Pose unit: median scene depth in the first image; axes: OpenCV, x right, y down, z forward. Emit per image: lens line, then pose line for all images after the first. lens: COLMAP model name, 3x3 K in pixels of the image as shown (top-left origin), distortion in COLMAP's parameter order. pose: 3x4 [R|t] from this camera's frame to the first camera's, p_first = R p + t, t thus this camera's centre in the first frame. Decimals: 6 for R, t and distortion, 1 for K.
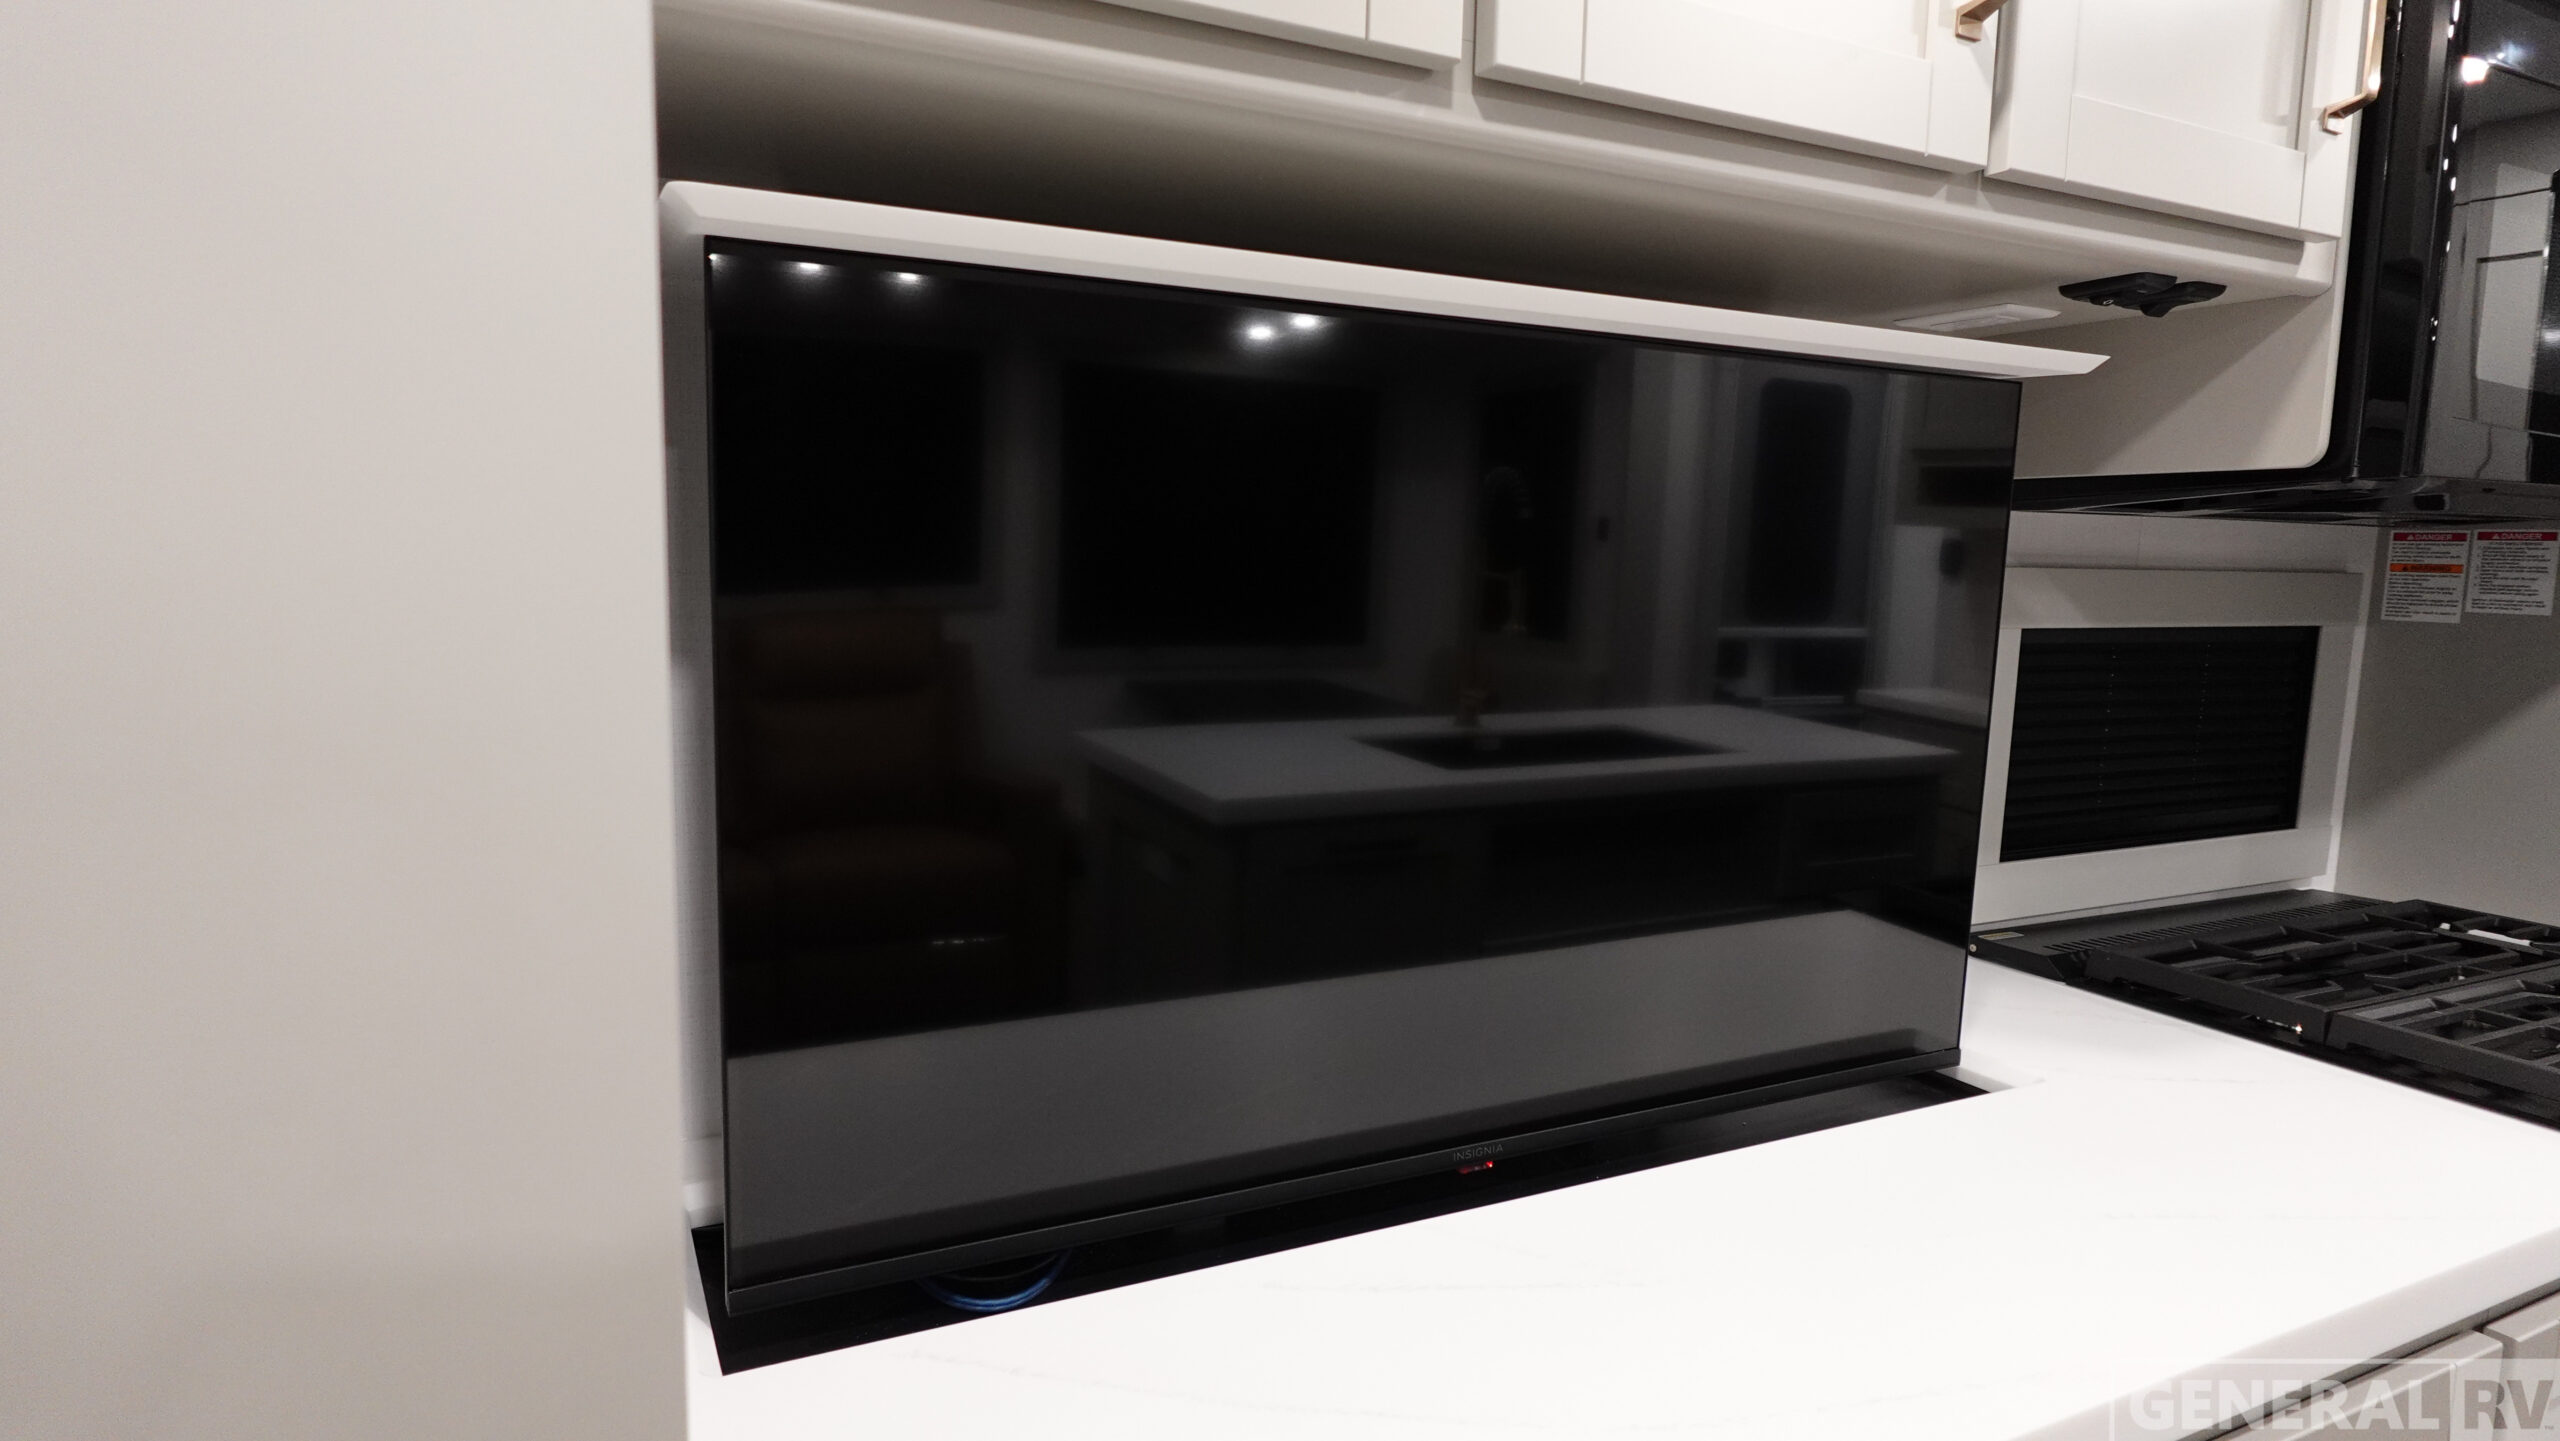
lens RADIAL K [[1455.7, 0, 1280.0], [0, 1455.7, 720.5], [0, 0, 1]] dist [-0.000187, -0.000403]
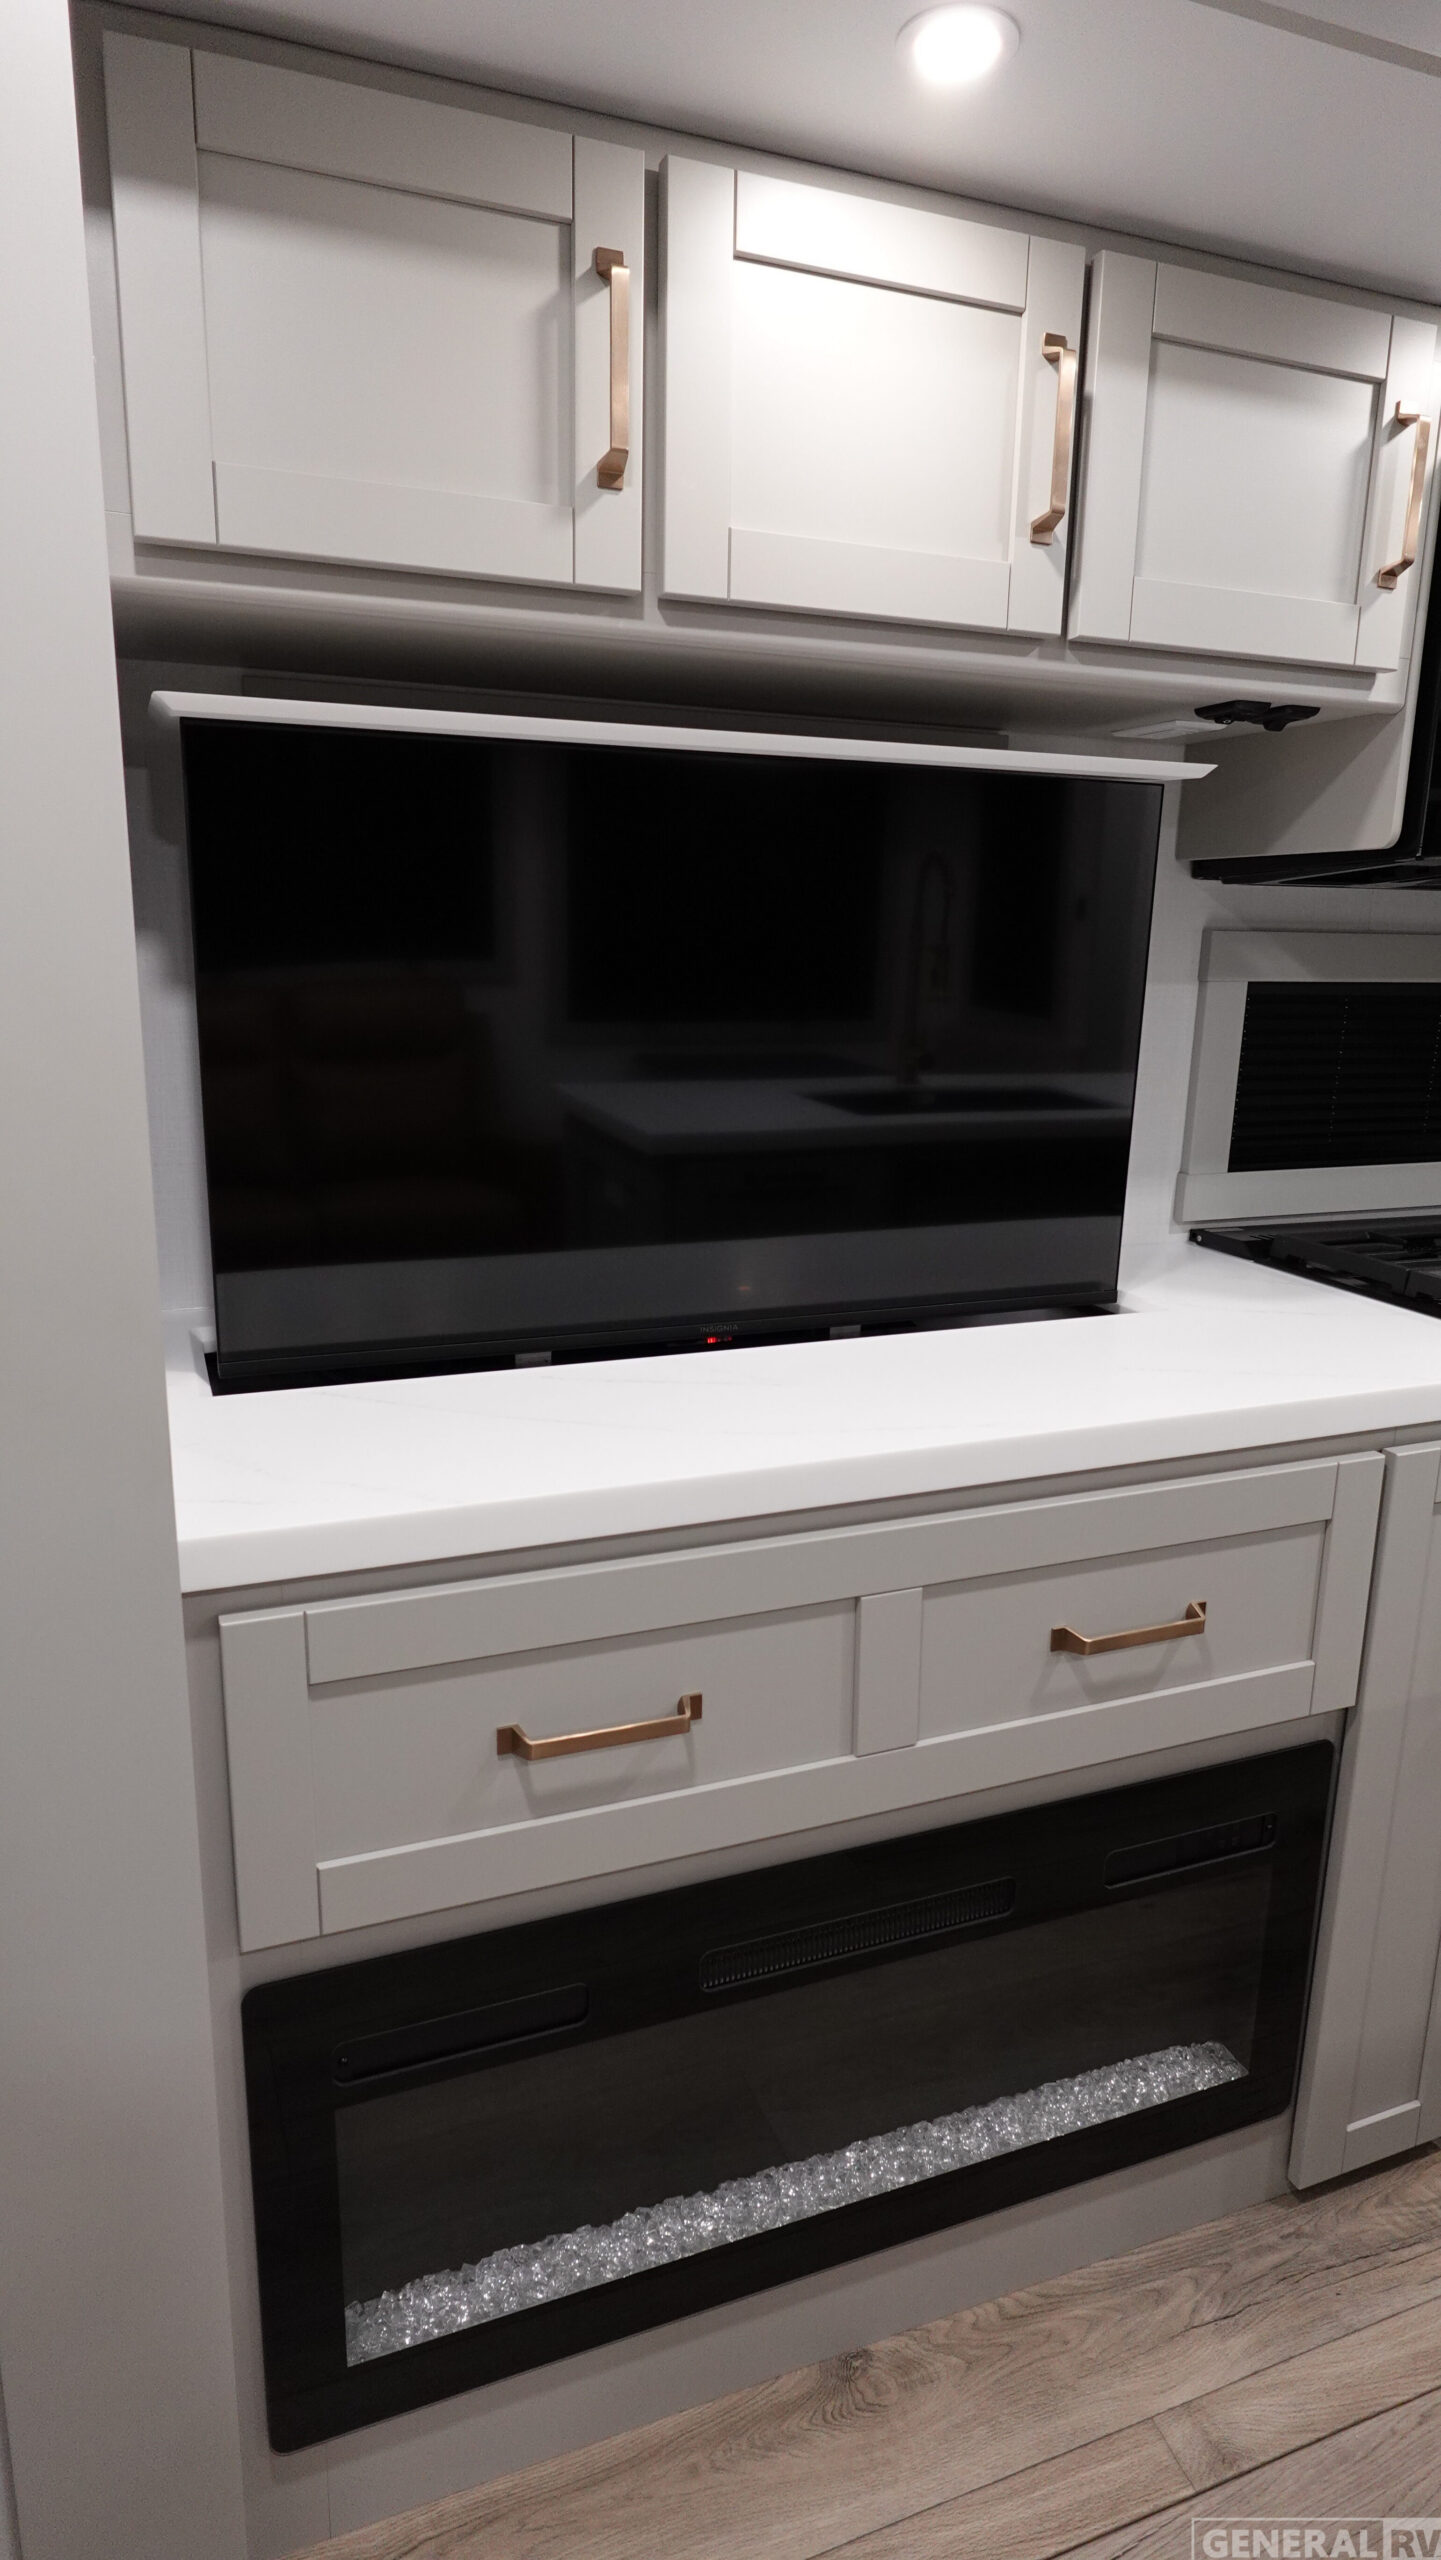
lens RADIAL K [[1475.9, 0, 720.0], [0, 1475.9, 1284.4], [0, 0, 1]] dist [-0.003316, 0.003084]
pose [[0.995685, 0.018535, -0.090929, 0.163095], [-0.007827, 0.993132, 0.116741, 0.045428], [0.092468, -0.115525, 0.988991, -0.288471]]
